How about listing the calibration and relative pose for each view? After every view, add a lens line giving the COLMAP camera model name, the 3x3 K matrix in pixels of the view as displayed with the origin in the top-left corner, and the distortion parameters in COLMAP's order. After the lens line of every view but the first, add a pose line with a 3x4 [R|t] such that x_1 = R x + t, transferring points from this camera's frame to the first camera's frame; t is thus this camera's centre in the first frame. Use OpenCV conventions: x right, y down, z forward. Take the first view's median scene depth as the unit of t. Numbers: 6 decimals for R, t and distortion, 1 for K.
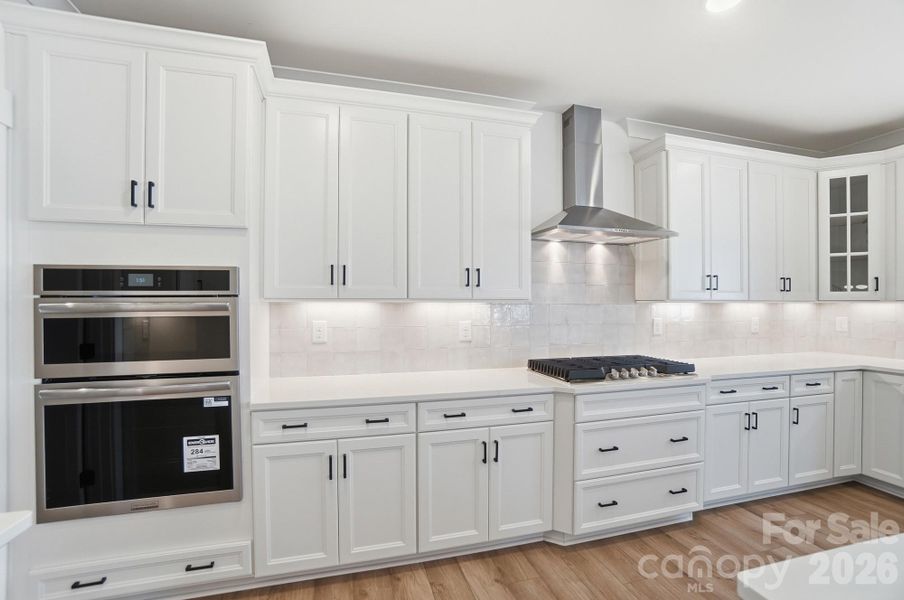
lens RADIAL K [[437.8, 0, 456.7], [0, 437.8, 303.0], [0, 0, 1]] dist [-0.028454, 0.001937]
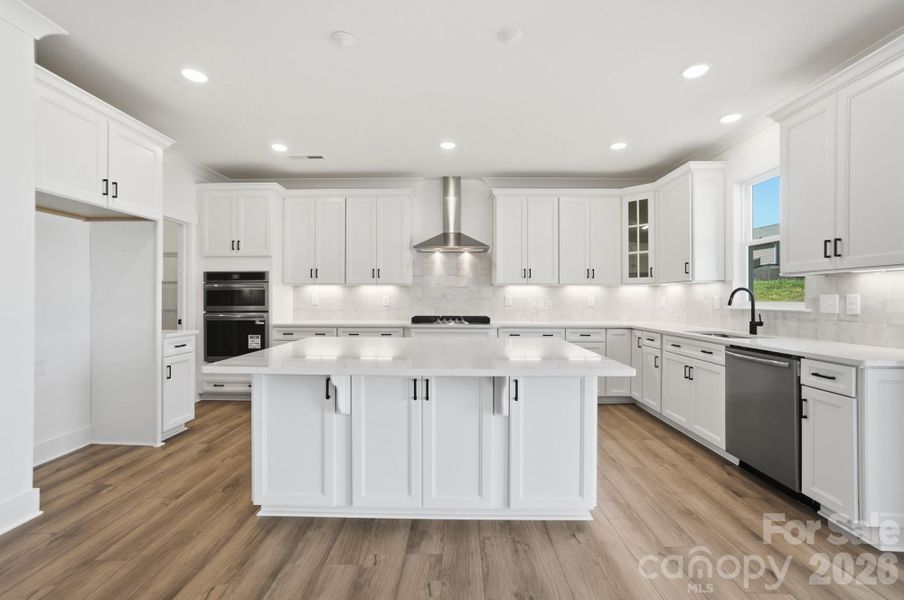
lens RADIAL K [[405.5, 0, 440.6], [0, 405.5, 293.1], [0, 0, 1]] dist [-0.038929, 0.010138]
pose [[0.946833, -0.002585, -0.321714, 0.816462], [-0.000503, 0.999955, -0.009515, 0.046990], [0.321724, 0.009171, 0.946789, -0.615448]]
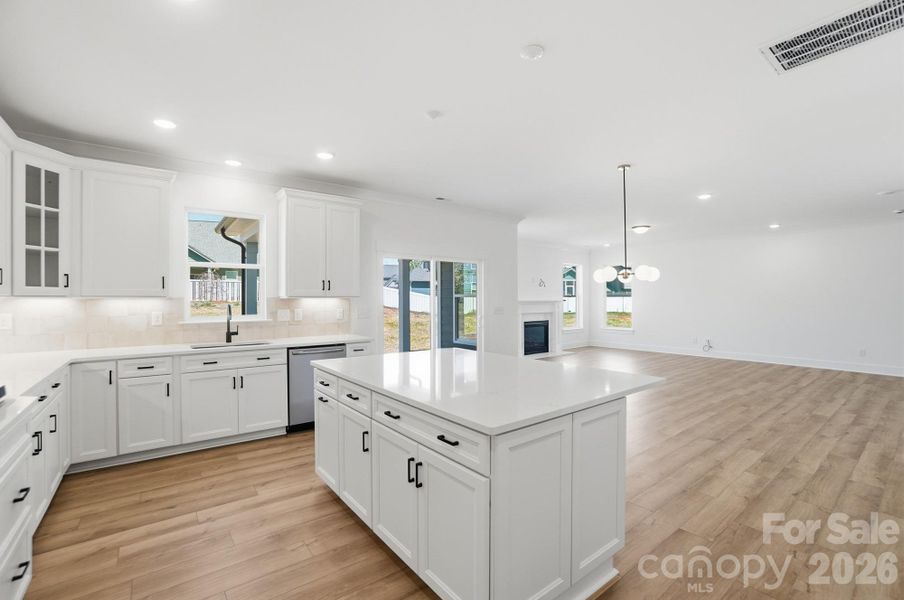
lens RADIAL K [[405.5, 0, 449.0], [0, 405.5, 299.5], [0, 0, 1]] dist [-0.038929, 0.010138]
pose [[-0.357240, 0.000108, 0.934013, -0.286019], [0.000437, 1.000000, 0.000051, 0.002913], [-0.934013, 0.000427, -0.357240, 0.519841]]
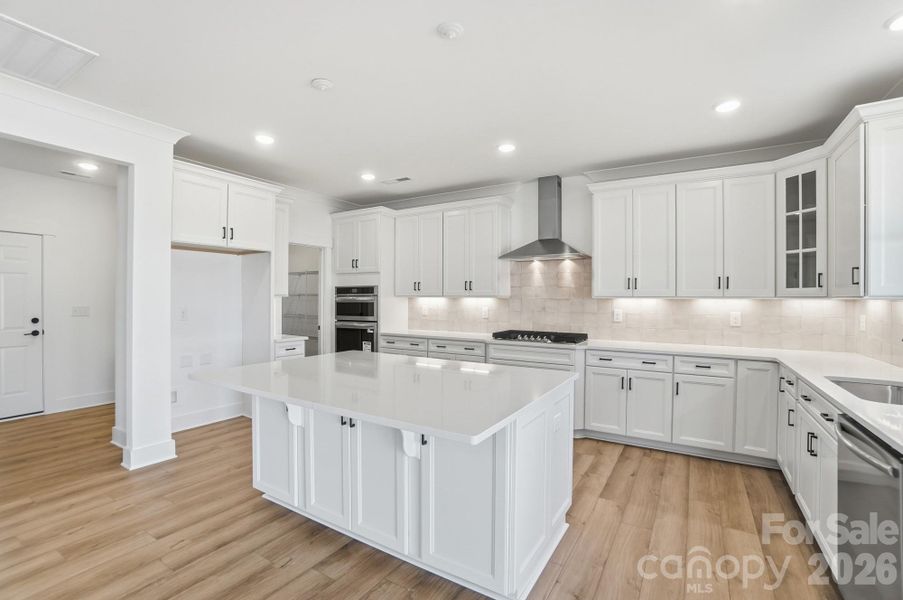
lens RADIAL K [[405.0, 0, 447.9], [0, 405.0, 300.3], [0, 0, 1]] dist [-0.038929, 0.010138]
pose [[0.654011, 0.006858, -0.756454, 1.230123], [-0.003657, 0.999976, 0.005904, -0.000054], [0.756476, -0.001095, 0.654021, -0.273867]]
